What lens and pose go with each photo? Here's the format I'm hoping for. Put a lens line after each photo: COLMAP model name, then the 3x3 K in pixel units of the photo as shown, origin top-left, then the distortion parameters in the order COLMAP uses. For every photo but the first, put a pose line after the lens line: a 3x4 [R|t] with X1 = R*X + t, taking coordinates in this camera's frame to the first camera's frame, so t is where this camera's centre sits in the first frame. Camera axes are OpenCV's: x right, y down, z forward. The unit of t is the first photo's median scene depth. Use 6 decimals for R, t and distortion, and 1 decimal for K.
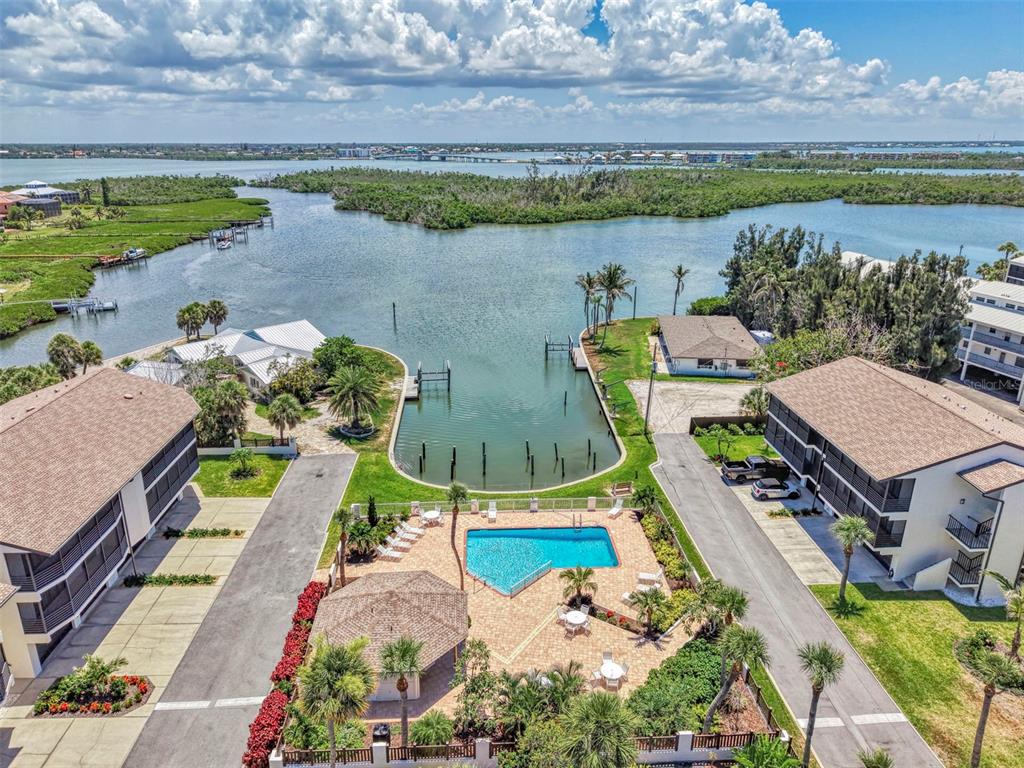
lens RADIAL K [[681.0, 0, 497.8], [0, 681.0, 379.1], [0, 0, 1]] dist [0.034004, -0.037717]
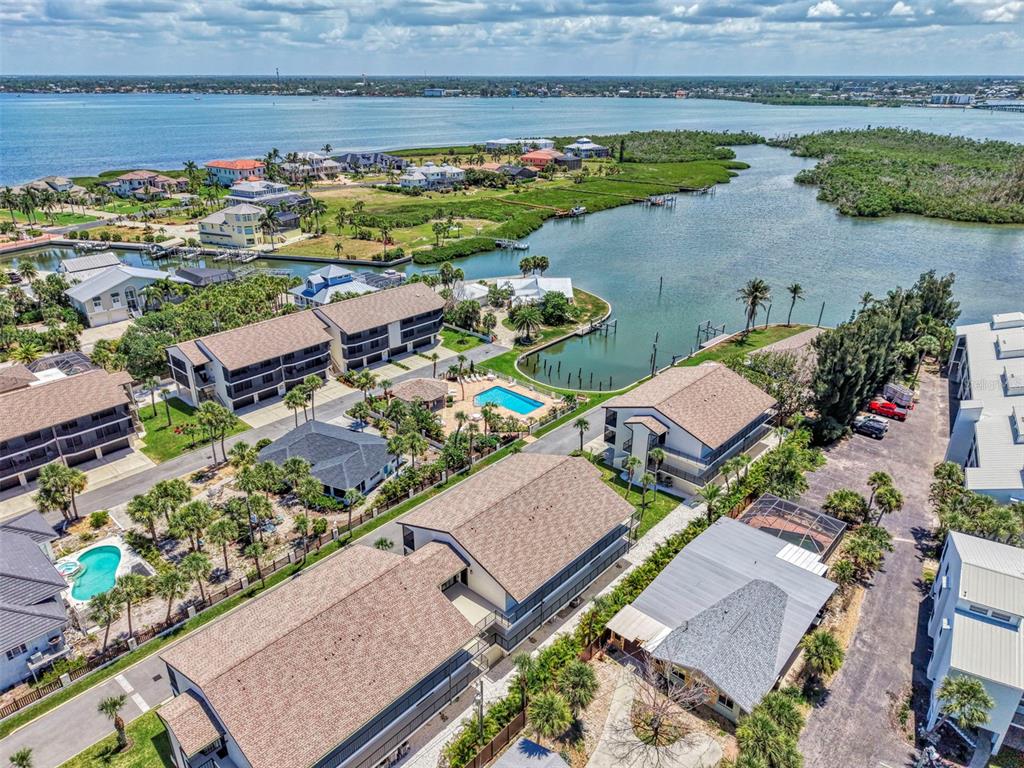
lens RADIAL K [[681.9, 0, 512.0], [0, 681.9, 384.0], [0, 0, 1]] dist [0.008602, -0.006267]
pose [[0.713825, 0.291013, -0.636997, 0.703315], [-0.230692, 0.956519, 0.178471, -0.095166], [0.661237, 0.019553, 0.749922, -0.313860]]
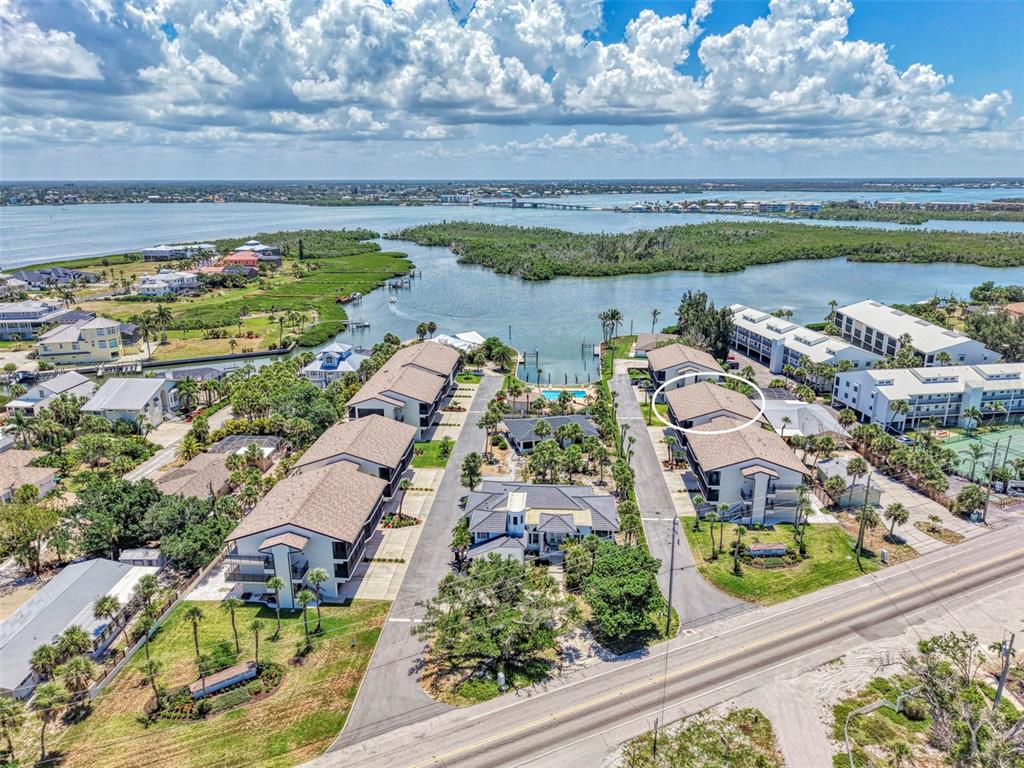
lens RADIAL K [[690.6, 0, 512.0], [0, 690.6, 384.0], [0, 0, 1]] dist [0.033051, -0.040355]
pose [[0.994284, 0.029191, -0.102696, 0.074453], [-0.033736, 0.998514, -0.042804, 0.169013], [0.101294, 0.046023, 0.993791, -1.156893]]
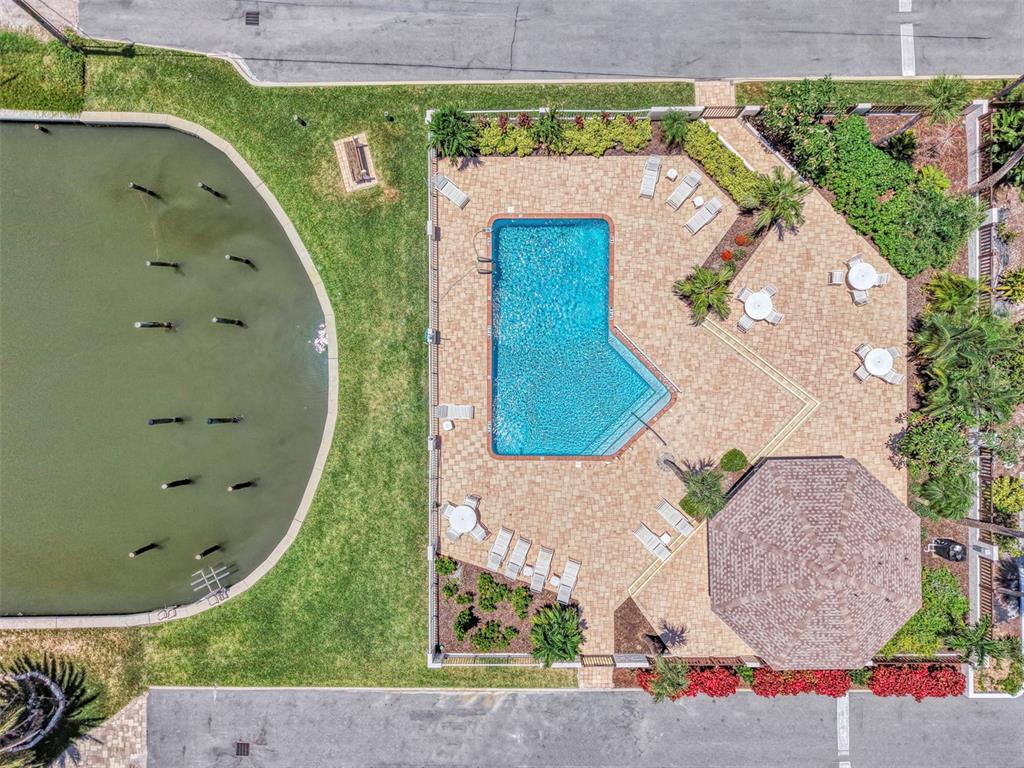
lens RADIAL K [[687.6, 0, 512.0], [0, 687.6, 384.0], [0, 0, 1]] dist [0.011393, -0.006179]
pose [[0.037813, -0.999268, 0.005745, 0.006758], [0.330218, 0.017922, 0.943734, -0.169871], [-0.943147, -0.033789, 0.330654, 0.402307]]
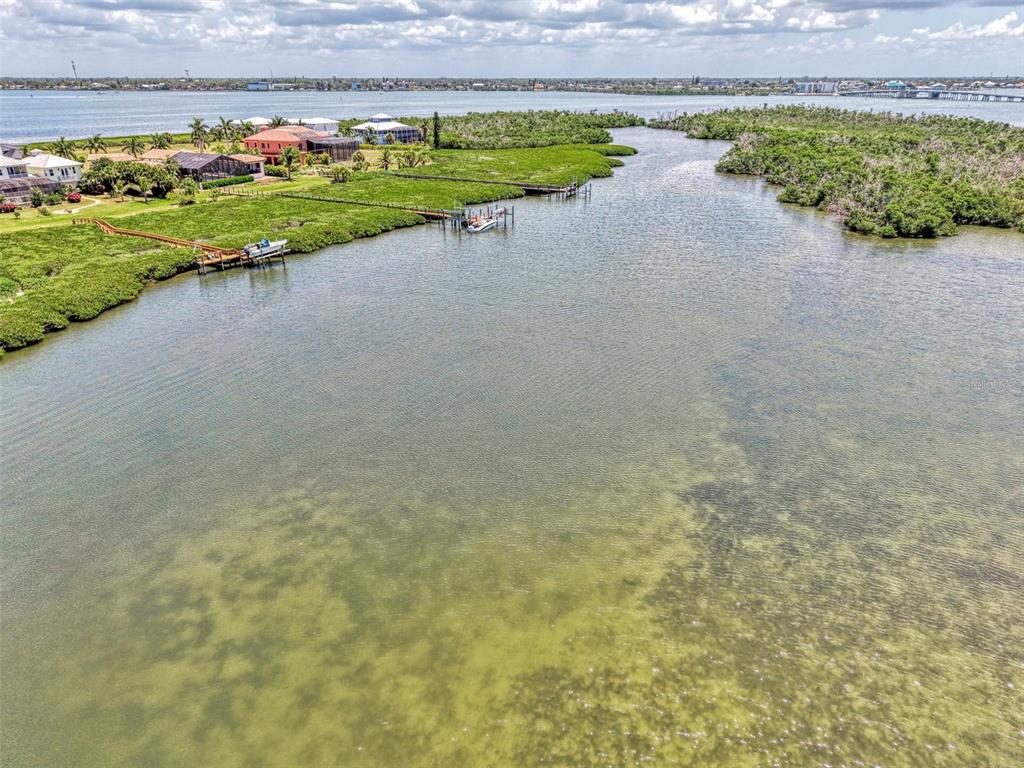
lens RADIAL K [[687.6, 0, 512.0], [0, 687.6, 384.0], [0, 0, 1]] dist [0.011393, -0.006179]
pose [[0.829246, 0.228182, -0.510181, -0.058614], [-0.183728, 0.973420, 0.136737, -0.328614], [0.527821, -0.019653, 0.849128, 1.059506]]
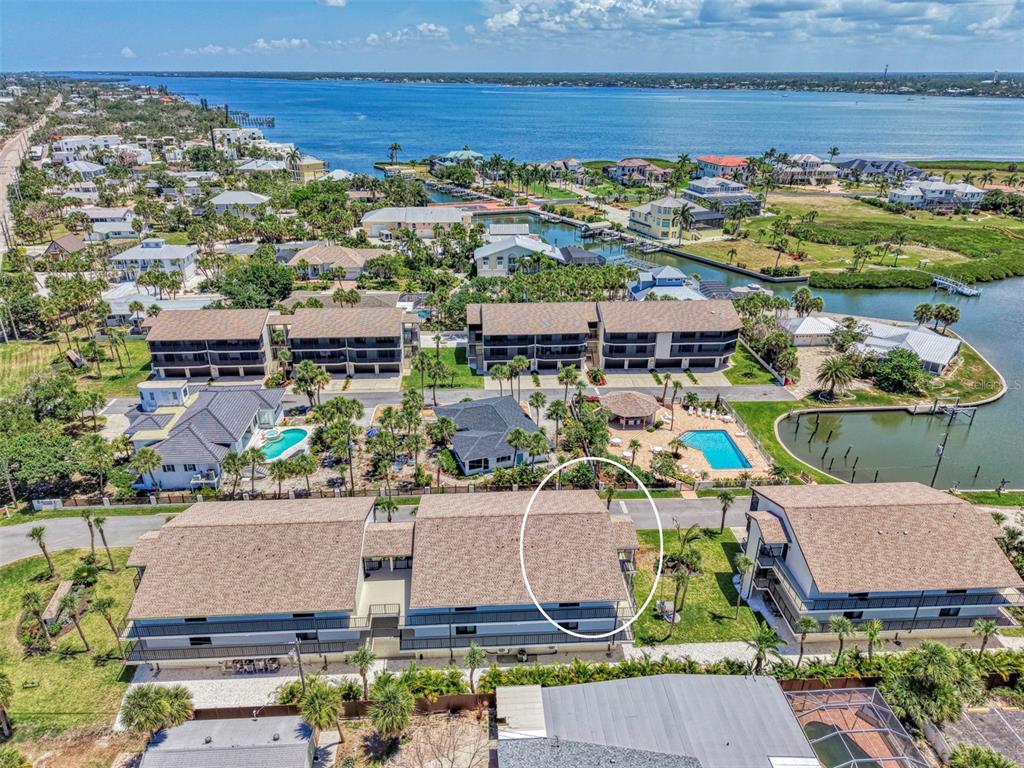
lens RADIAL K [[687.6, 0, 512.0], [0, 687.6, 384.0], [0, 0, 1]] dist [0.011393, -0.006179]
pose [[0.016622, 0.414775, -0.909772, 0.836319], [-0.327643, 0.861918, 0.386971, -0.224160], [0.944655, 0.291648, 0.150225, 0.055336]]
